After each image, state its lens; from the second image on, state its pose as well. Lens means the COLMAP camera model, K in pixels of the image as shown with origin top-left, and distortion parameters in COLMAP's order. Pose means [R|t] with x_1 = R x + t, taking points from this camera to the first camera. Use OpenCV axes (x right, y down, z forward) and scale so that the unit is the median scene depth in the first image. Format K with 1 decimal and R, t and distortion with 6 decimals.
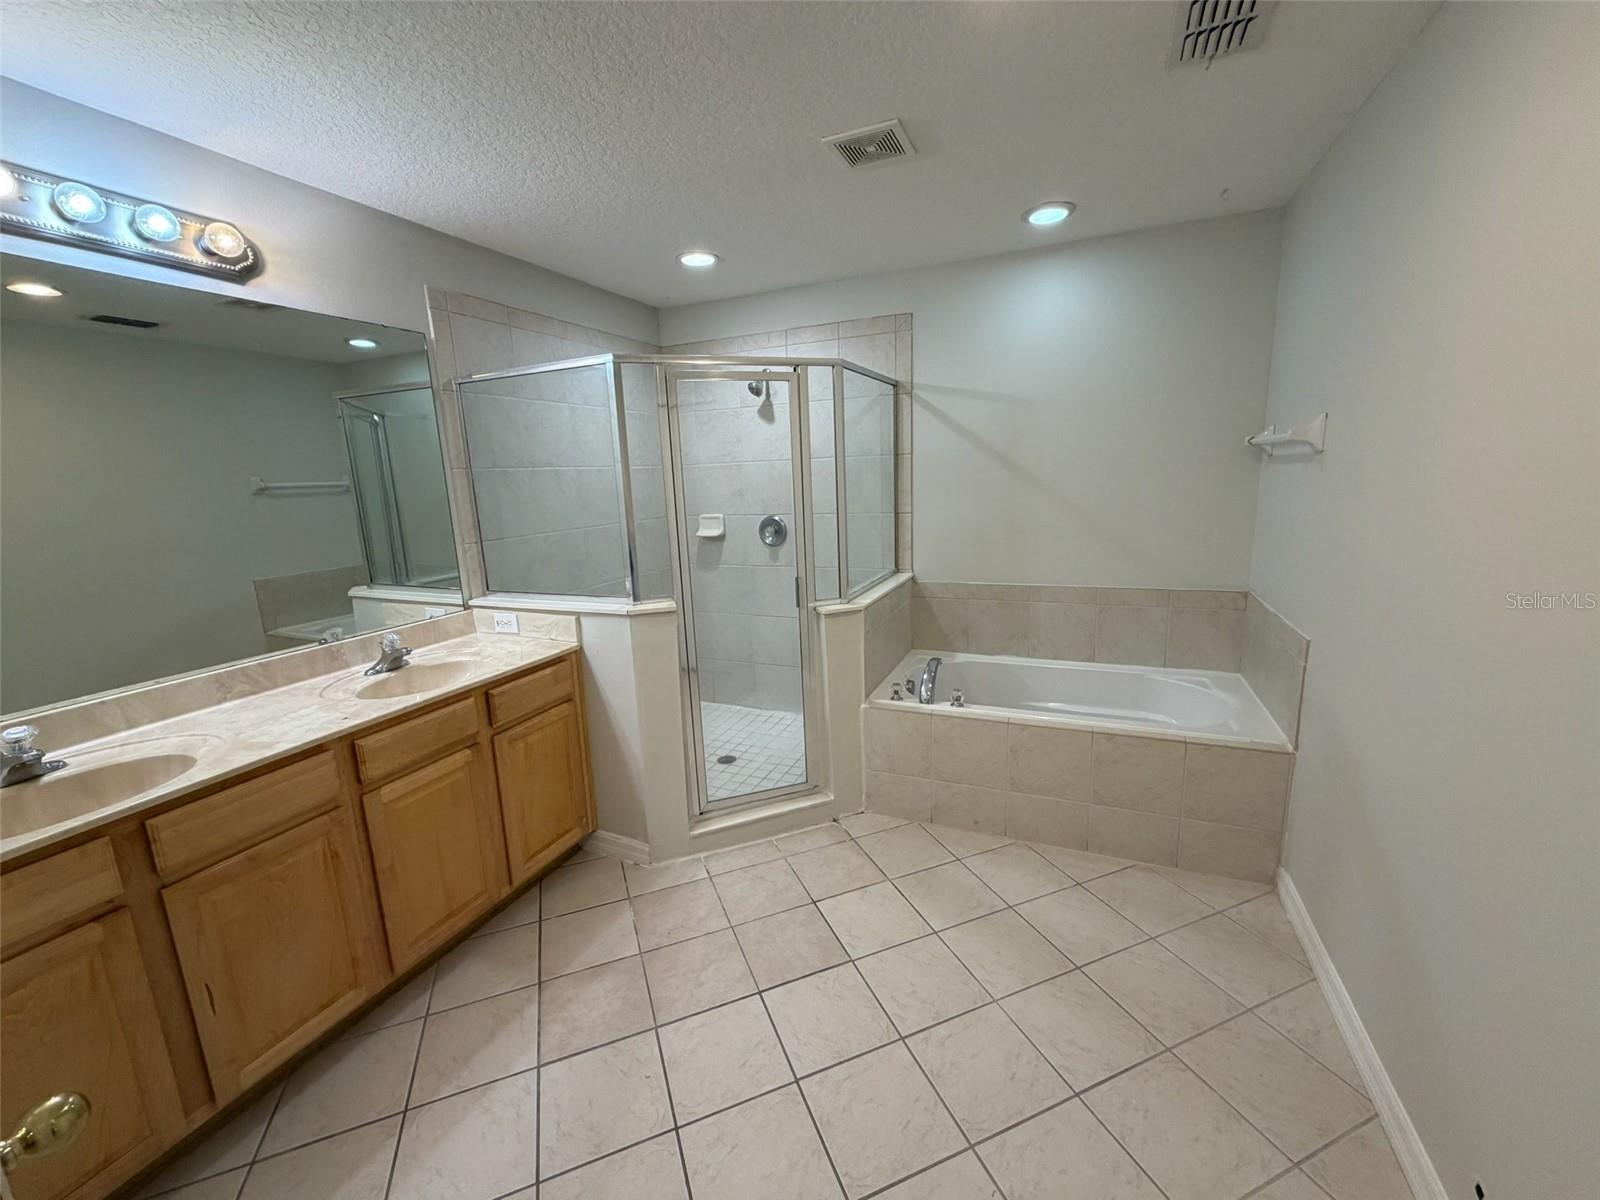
lens RADIAL K [[638.7, 0, 799.0], [0, 638.7, 598.0], [0, 0, 1]] dist [-0.000463, 0.000021]
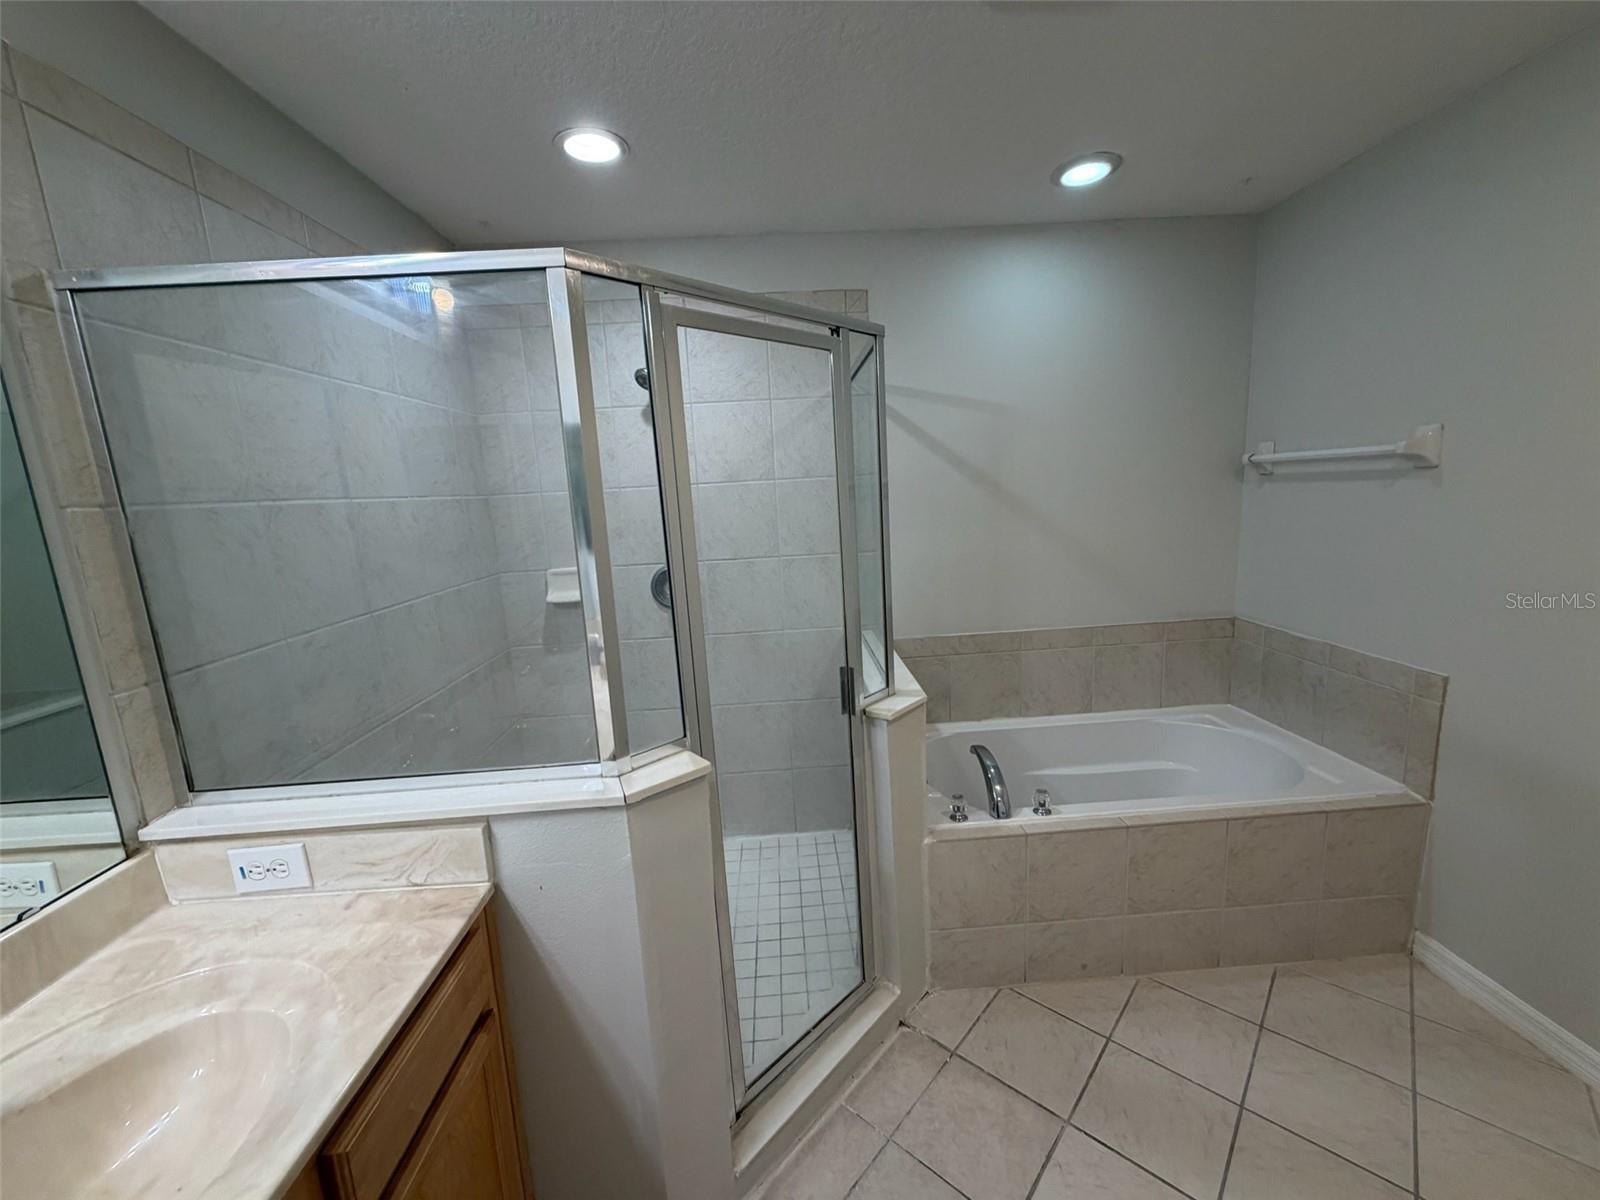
lens RADIAL K [[638.7, 0, 800.9], [0, 638.7, 600.8], [0, 0, 1]] dist [-0.000463, 0.000021]
pose [[0.900229, -0.084408, 0.427156, -0.296865], [0.101189, 0.994727, -0.016692, -0.089552], [-0.423495, 0.058250, 0.904024, 0.444929]]
